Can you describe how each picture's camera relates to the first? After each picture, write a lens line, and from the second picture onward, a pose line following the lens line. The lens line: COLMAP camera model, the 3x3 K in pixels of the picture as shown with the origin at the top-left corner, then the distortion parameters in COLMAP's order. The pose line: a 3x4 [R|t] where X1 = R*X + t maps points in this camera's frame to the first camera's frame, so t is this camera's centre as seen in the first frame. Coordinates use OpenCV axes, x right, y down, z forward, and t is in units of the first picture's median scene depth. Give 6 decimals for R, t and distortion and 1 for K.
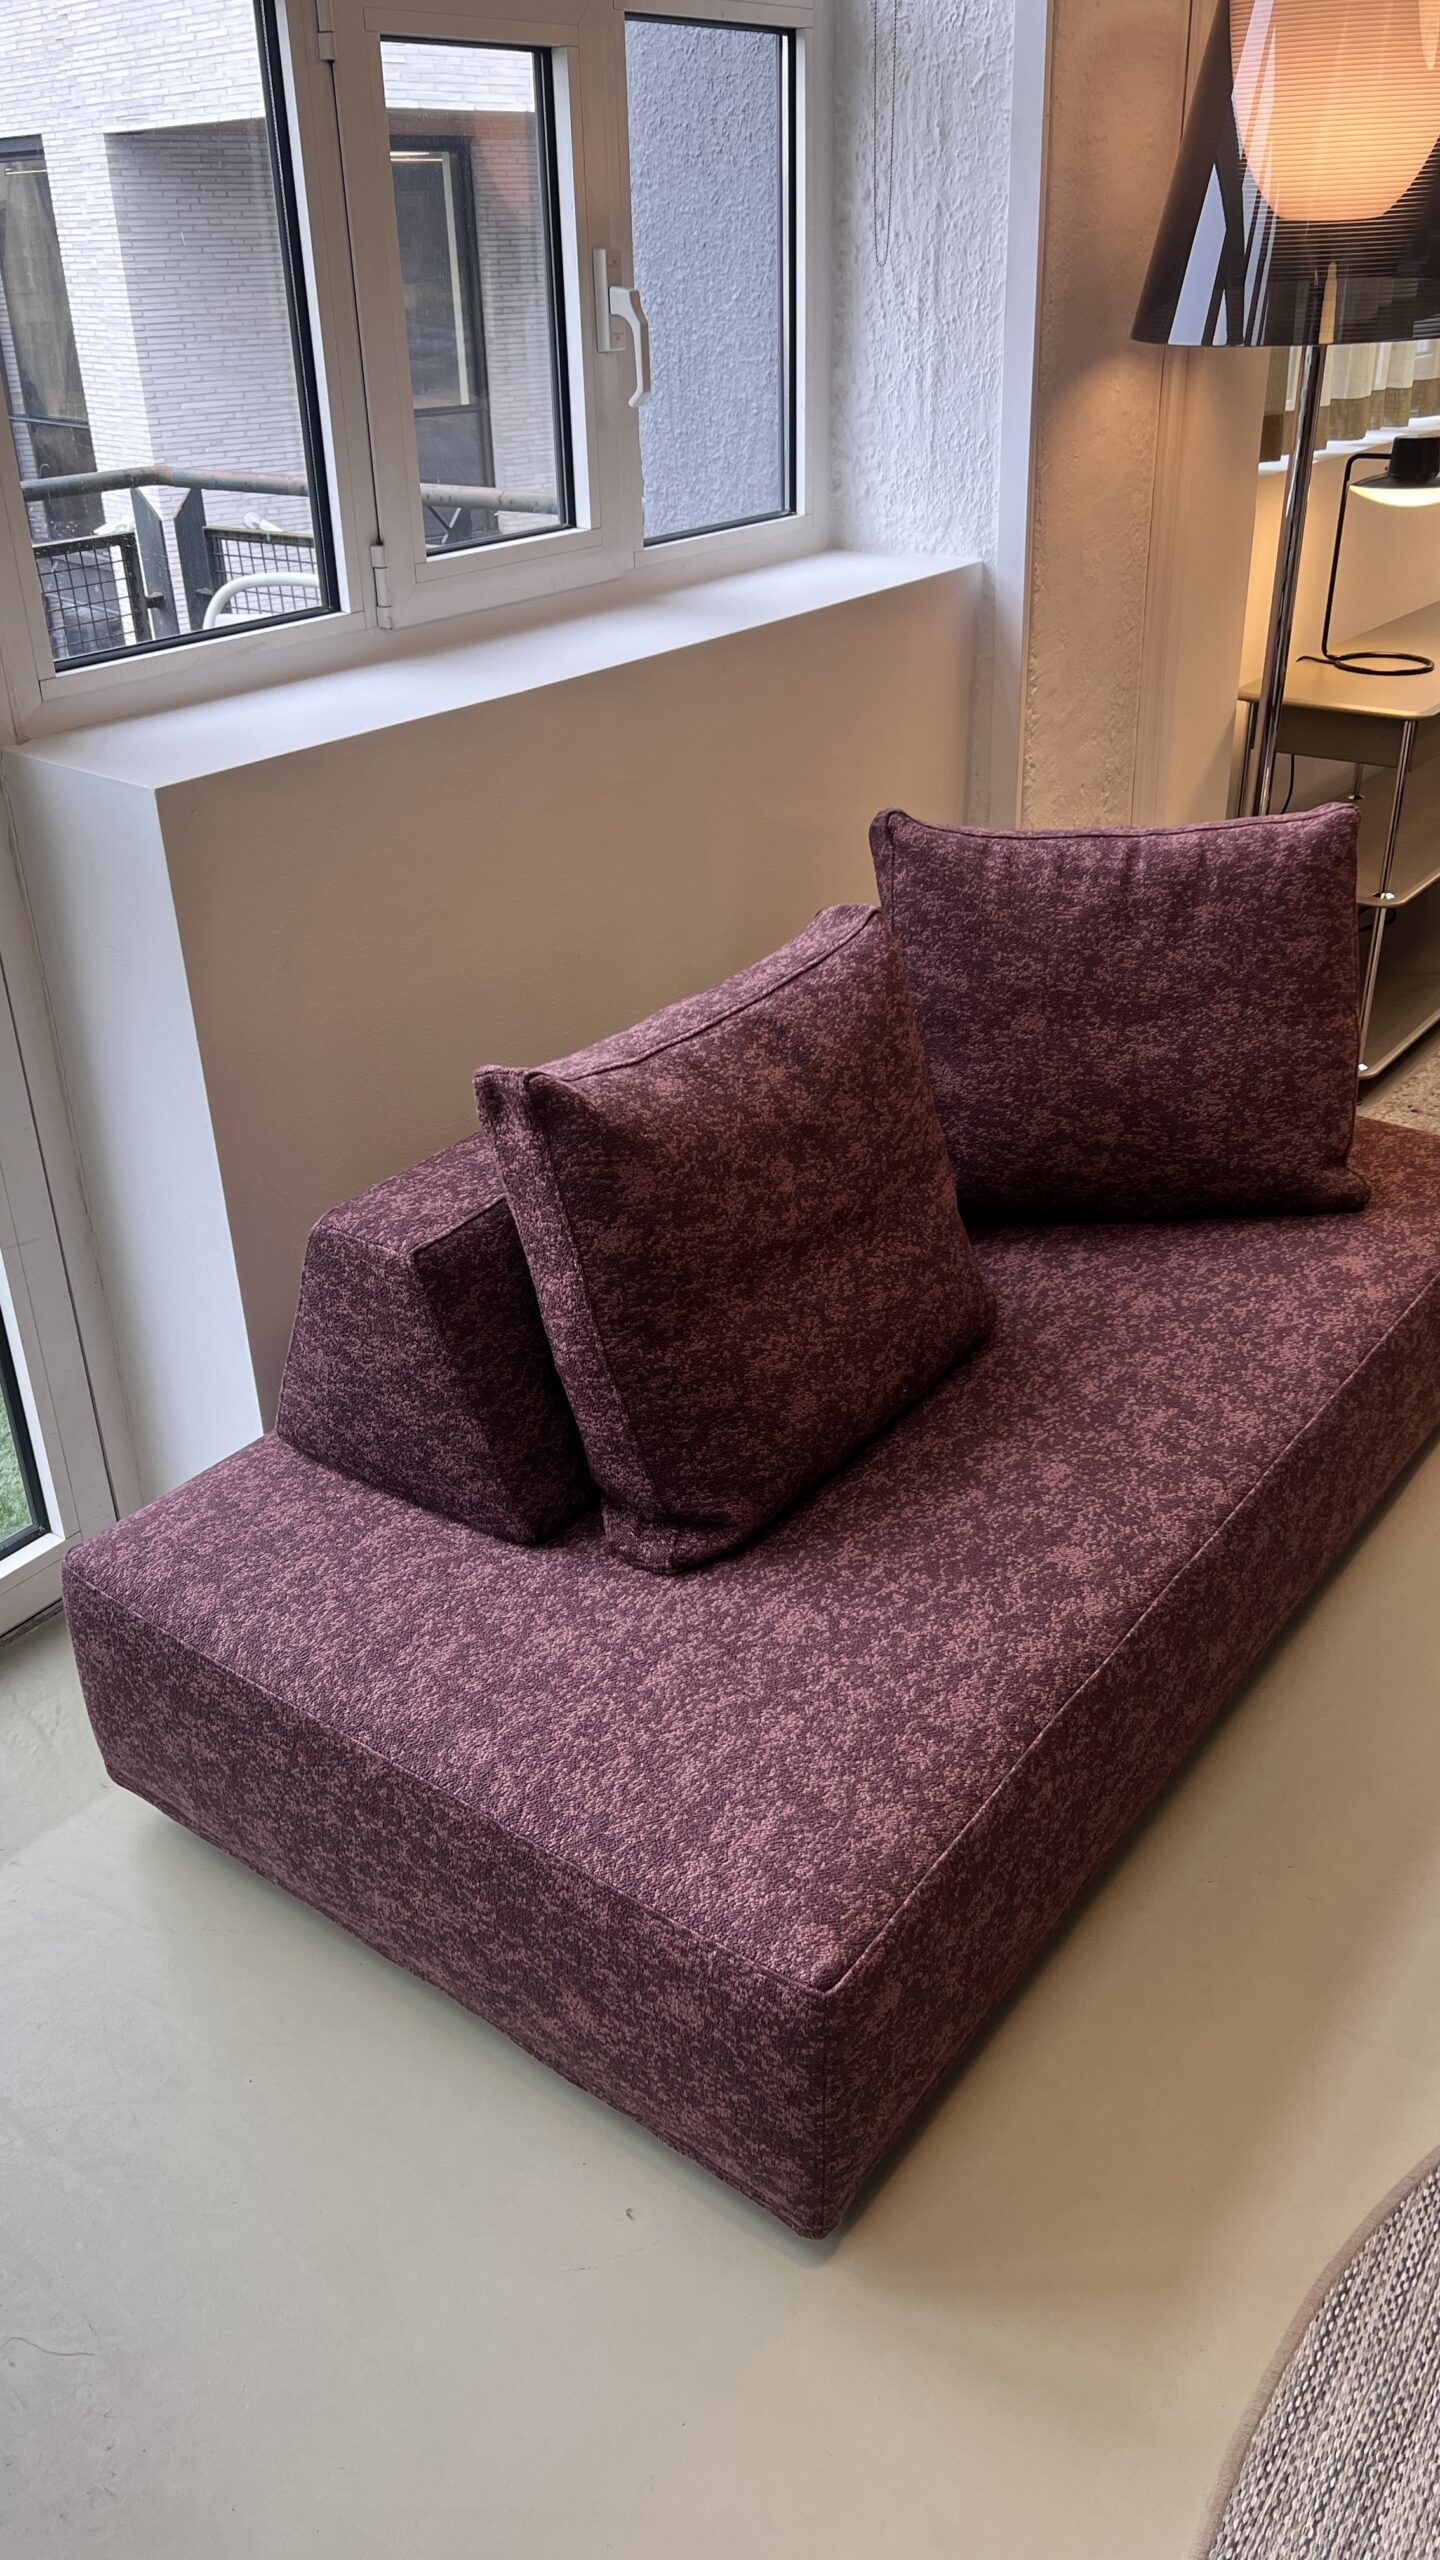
lens RADIAL K [[1897.3, 0, 720.0], [0, 1897.3, 1280.0], [0, 0, 1]] dist [0.129217, -0.197228]
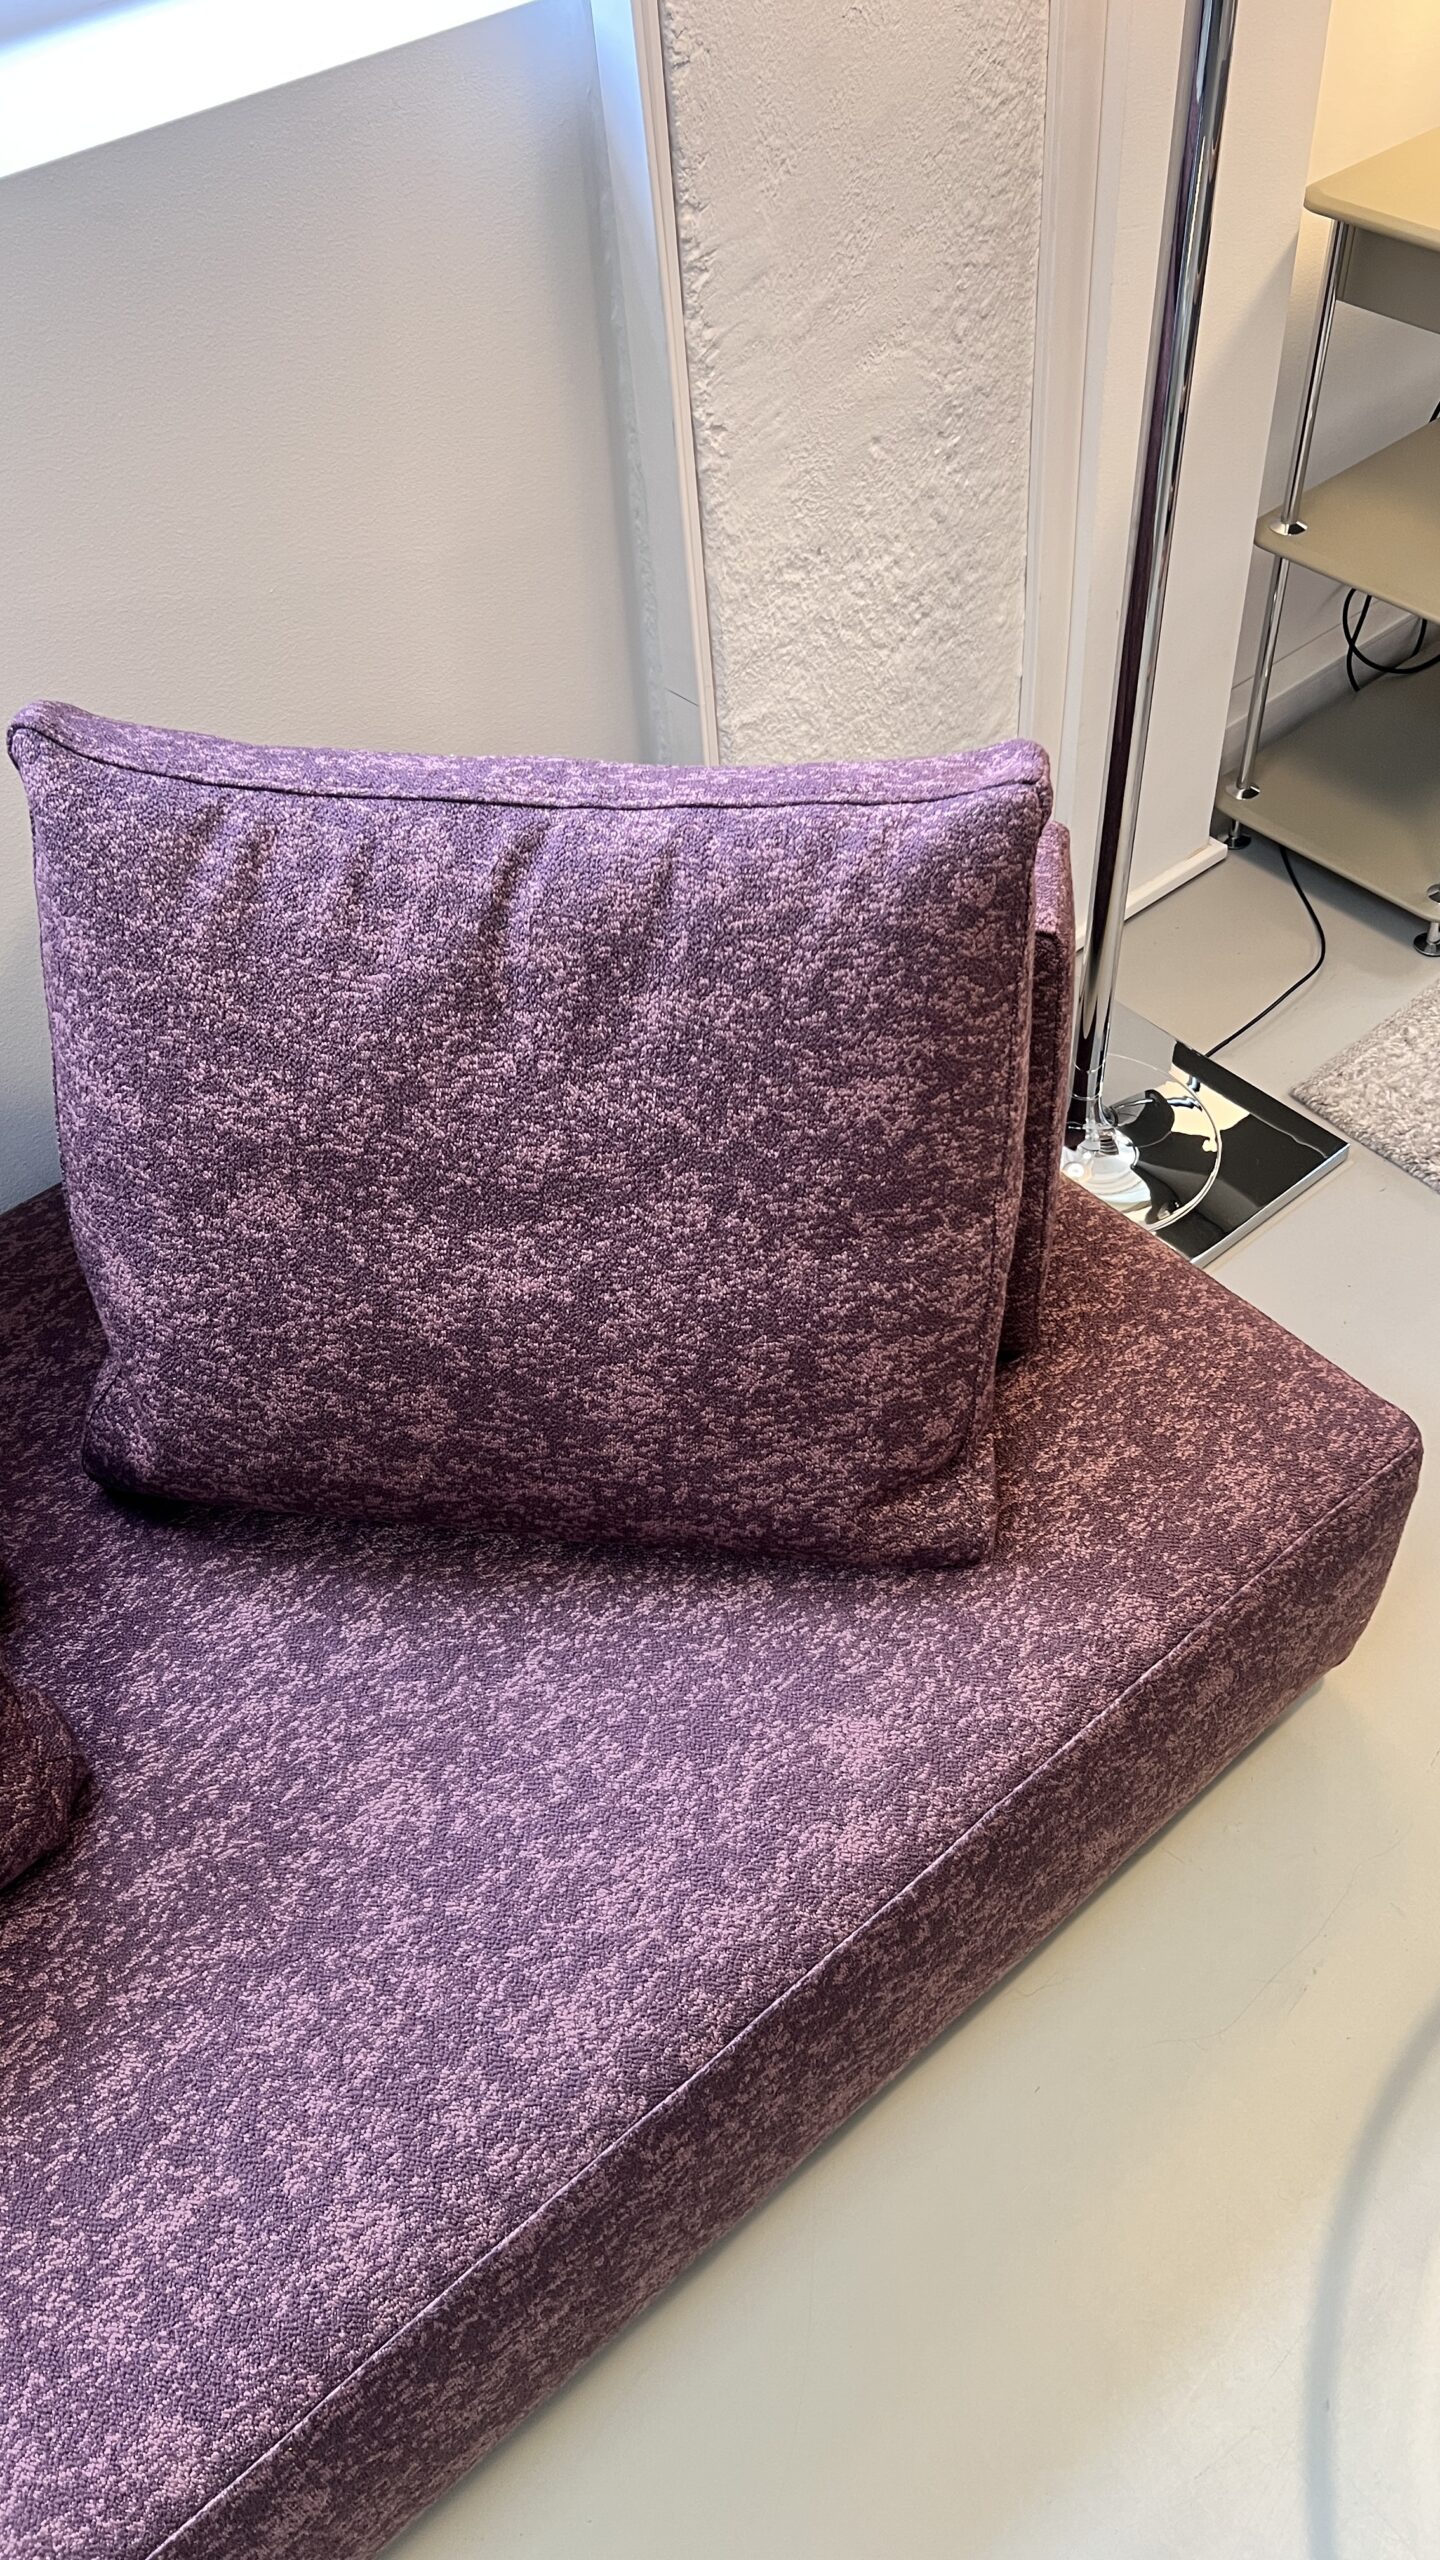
lens RADIAL K [[1897.3, 0, 720.0], [0, 1897.3, 1280.0], [0, 0, 1]] dist [0.129217, -0.197228]
pose [[0.972422, 0.144963, -0.182708, 0.364608], [-0.072690, 0.932732, 0.353167, -0.296517], [0.221613, -0.330146, 0.917546, 0.556500]]
